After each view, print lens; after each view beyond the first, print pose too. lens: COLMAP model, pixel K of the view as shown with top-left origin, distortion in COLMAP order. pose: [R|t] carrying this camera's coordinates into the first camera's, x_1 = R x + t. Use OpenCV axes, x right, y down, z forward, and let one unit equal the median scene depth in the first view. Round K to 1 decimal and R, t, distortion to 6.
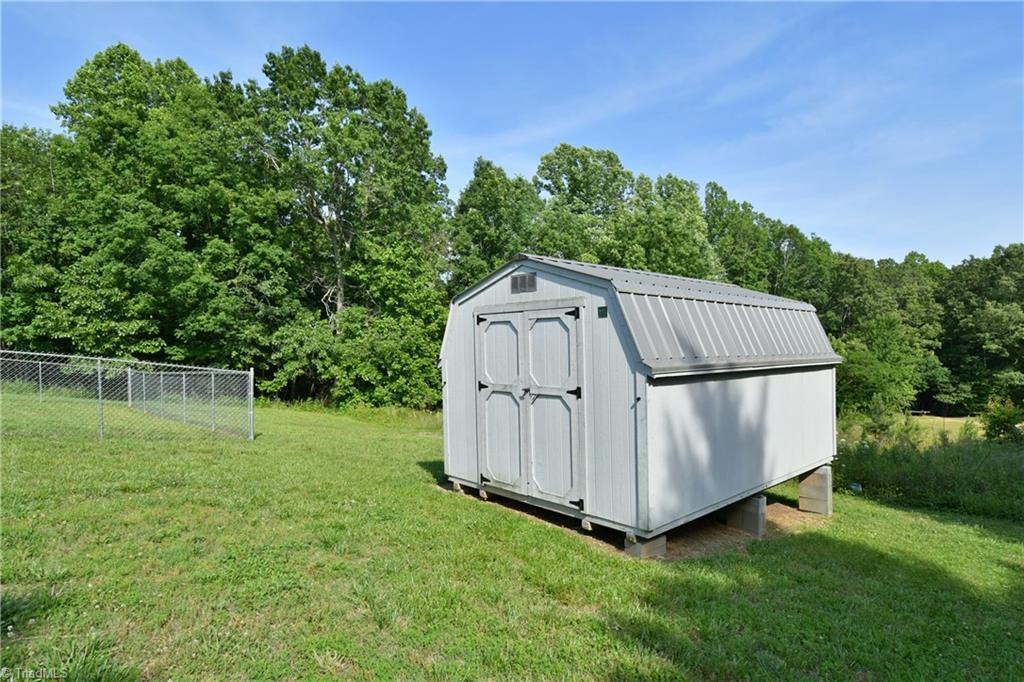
lens RADIAL K [[564.6, 0, 517.6], [0, 564.6, 319.0], [0, 0, 1]] dist [-0.003224, -0.002815]
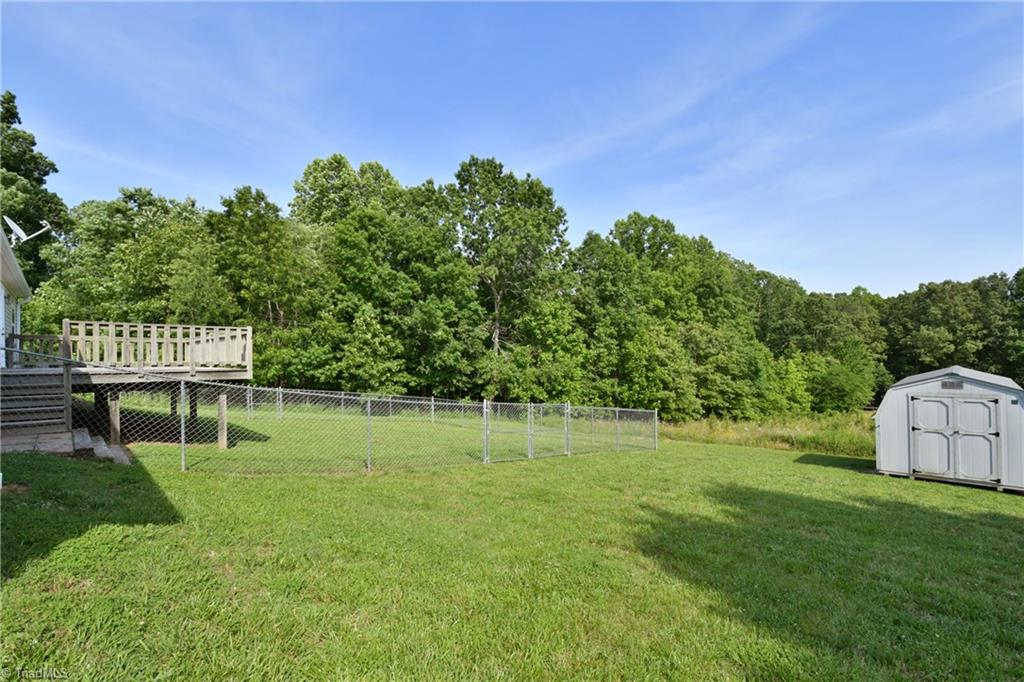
lens RADIAL K [[472.3, 0, 517.6], [0, 472.3, 340.1], [0, 0, 1]] dist [-0.004894, -0.002842]
pose [[0.998619, -0.013572, 0.050751, -0.206739], [0.012507, 0.999696, 0.021232, -0.034639], [-0.051024, -0.020568, 0.998486, -0.089315]]
